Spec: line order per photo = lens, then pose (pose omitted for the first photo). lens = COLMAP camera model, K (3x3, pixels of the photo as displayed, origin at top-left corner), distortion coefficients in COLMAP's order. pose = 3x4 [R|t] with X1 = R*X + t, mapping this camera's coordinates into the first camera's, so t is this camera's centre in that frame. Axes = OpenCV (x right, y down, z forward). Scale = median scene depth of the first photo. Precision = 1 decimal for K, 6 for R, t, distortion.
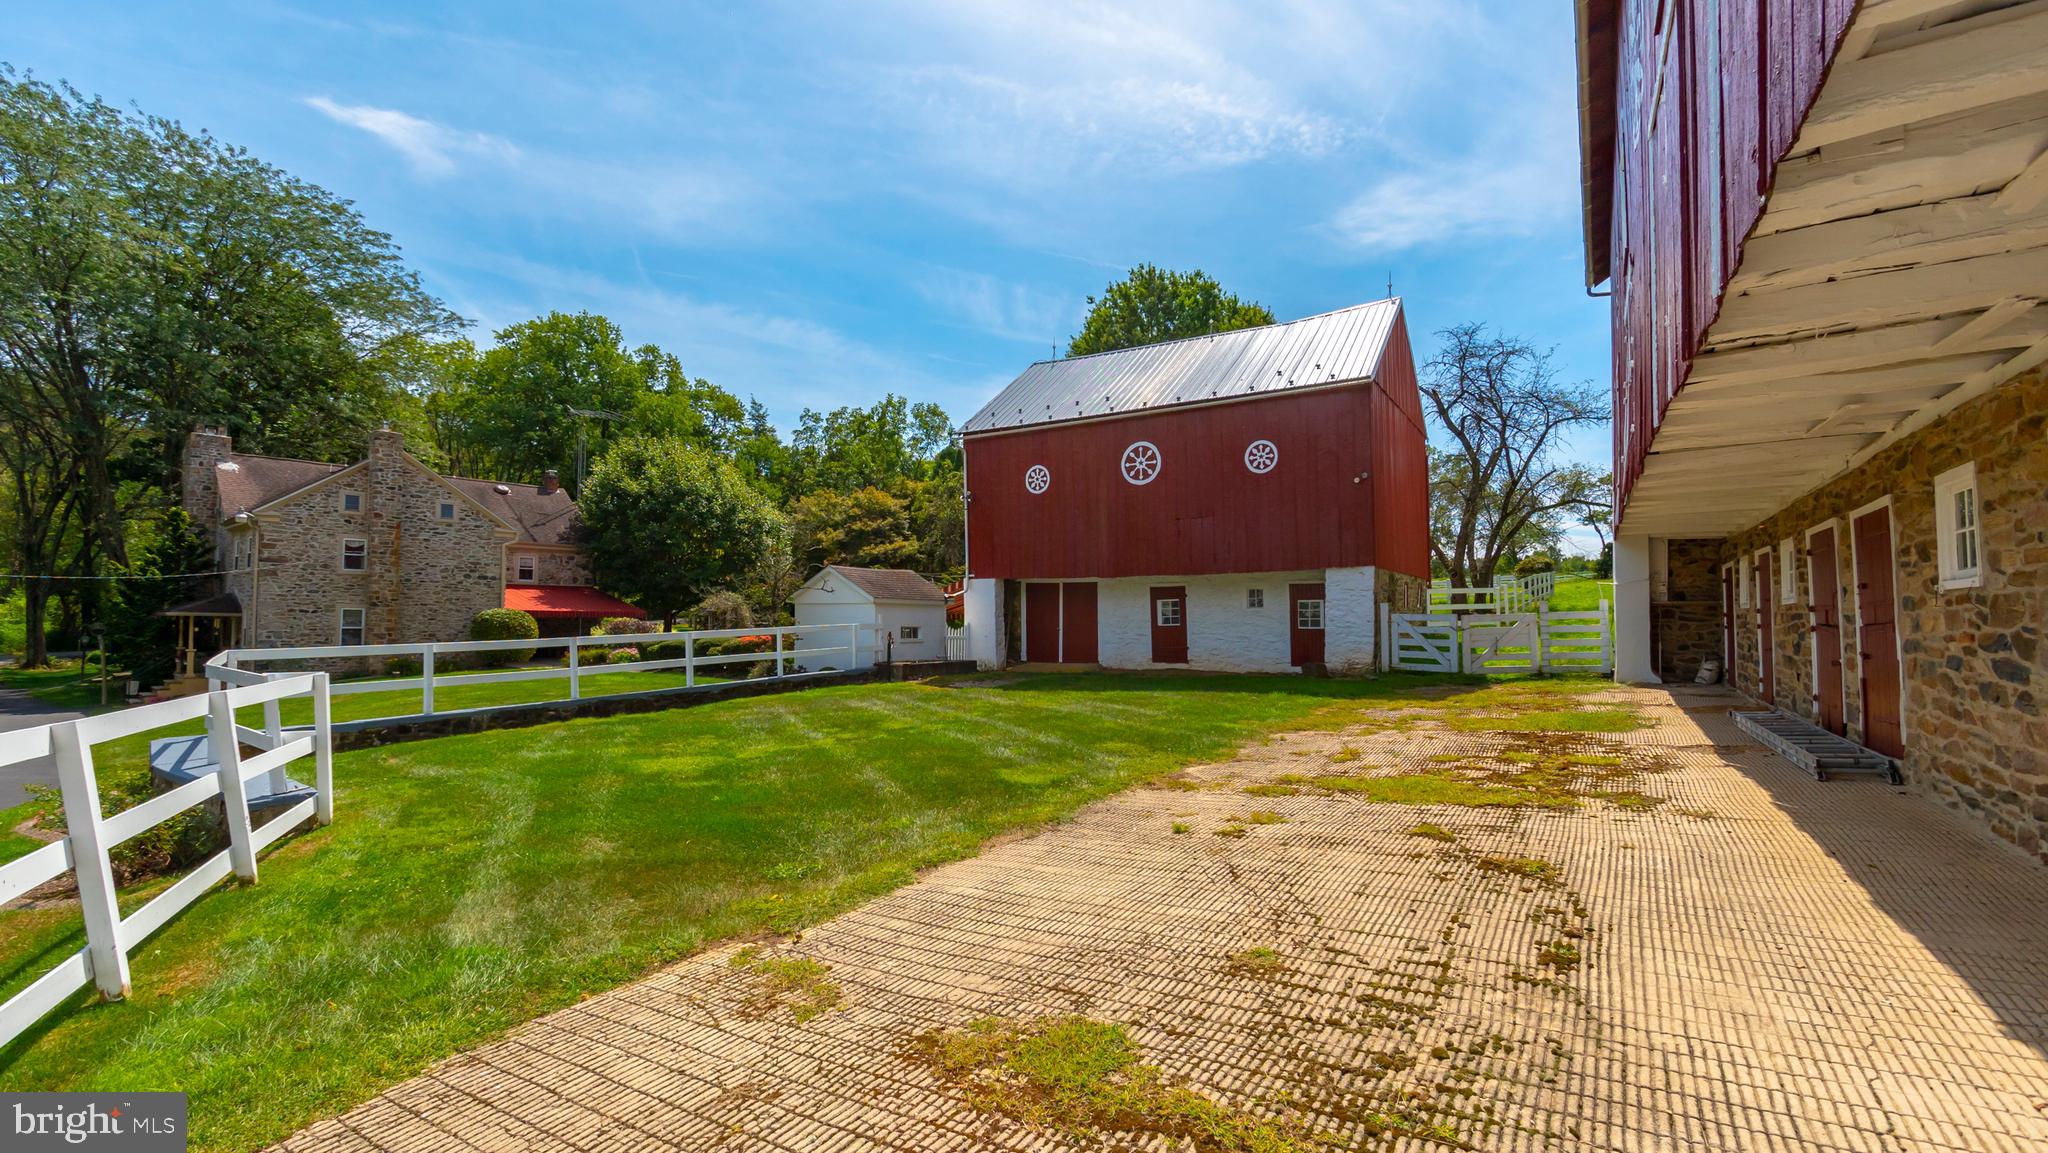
lens RADIAL K [[1013.5, 0, 957.0], [0, 1013.5, 506.5], [0, 0, 1]] dist [0.005384, -0.013121]
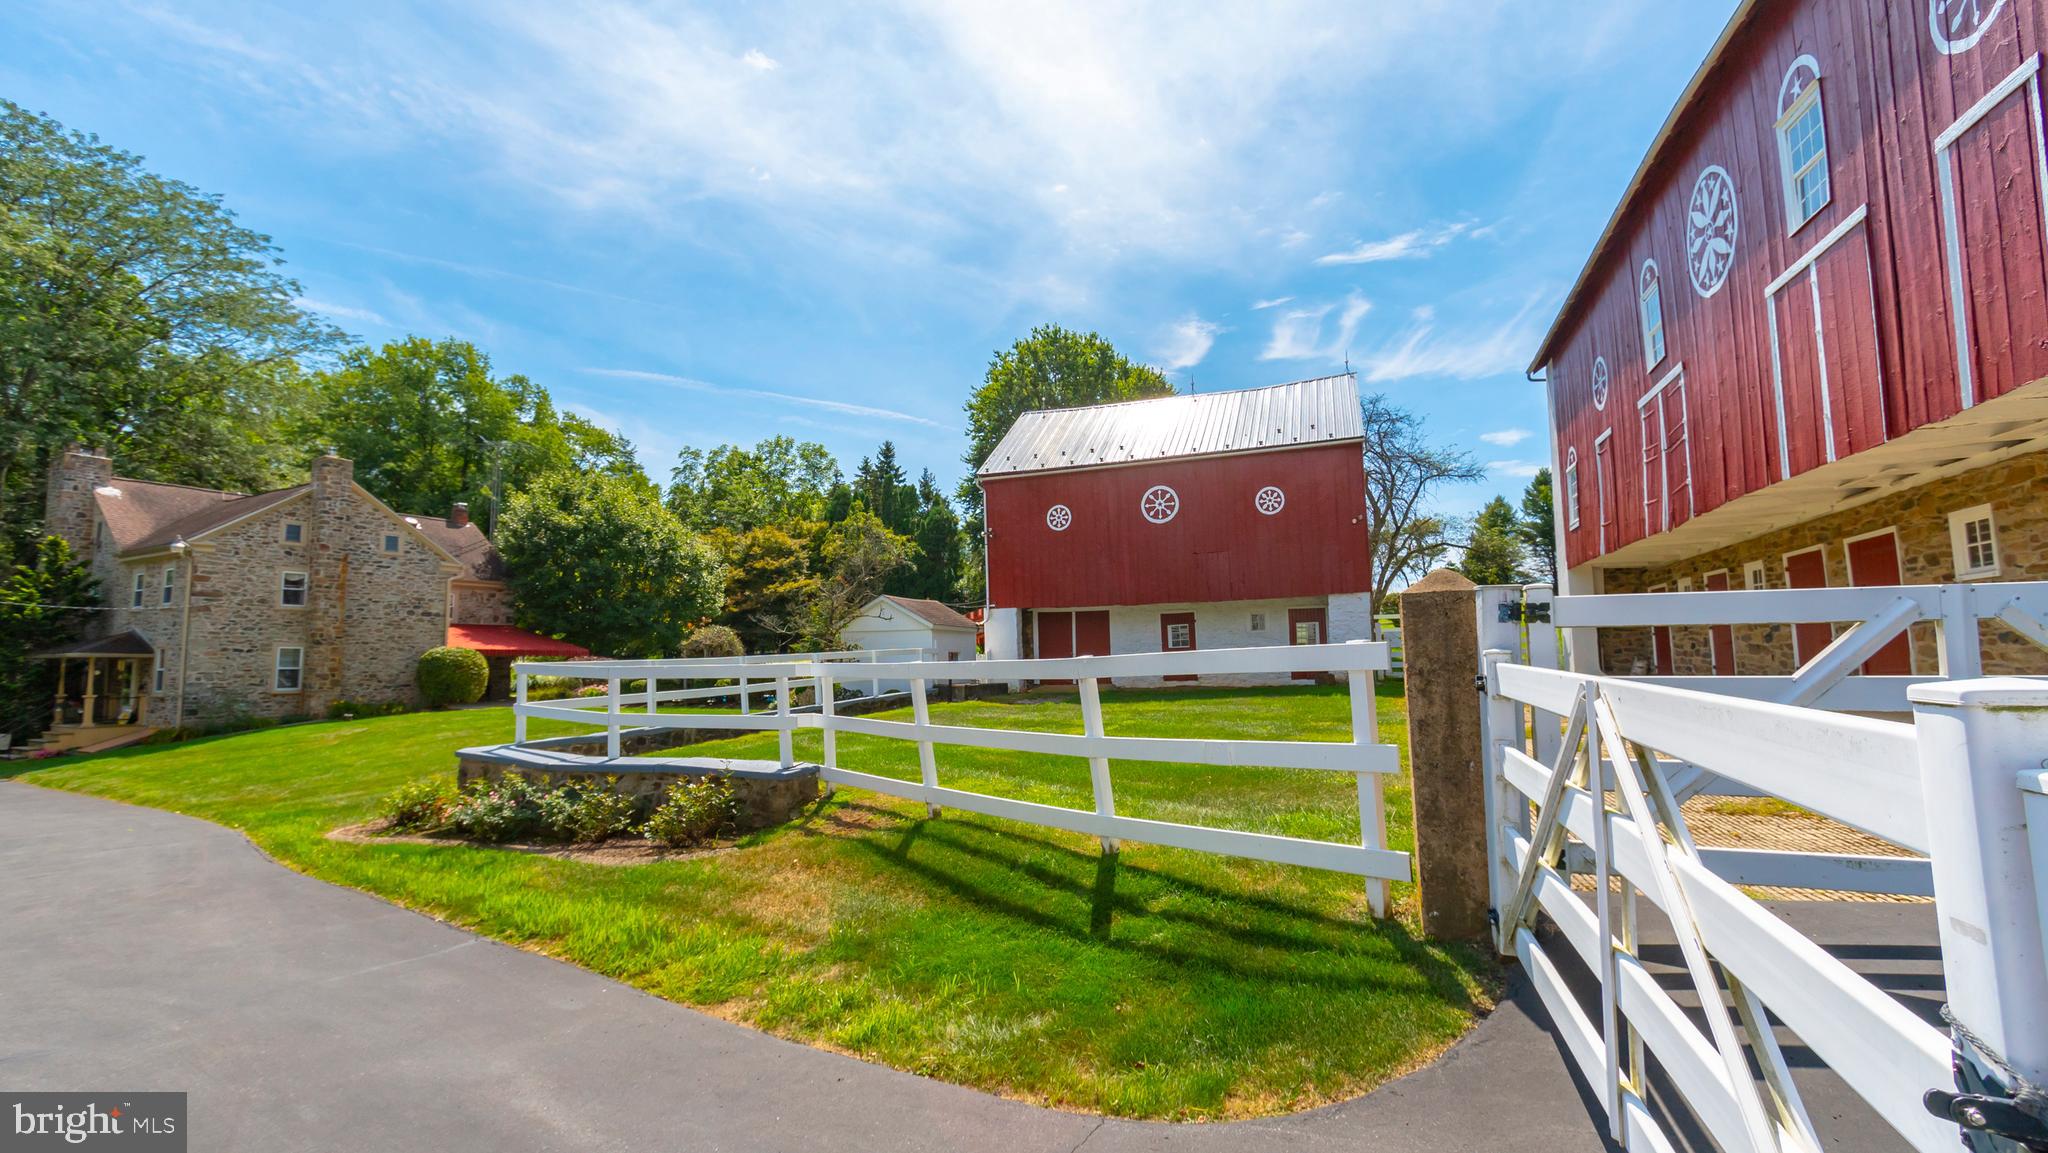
lens RADIAL K [[1020.6, 0, 976.8], [0, 1020.6, 473.9], [0, 0, 1]] dist [0.004030, -0.013032]
pose [[0.974446, 0.024830, 0.223245, -0.176238], [-0.007783, 0.997007, -0.076922, 0.008478], [-0.224487, 0.073218, 0.971722, -0.050028]]
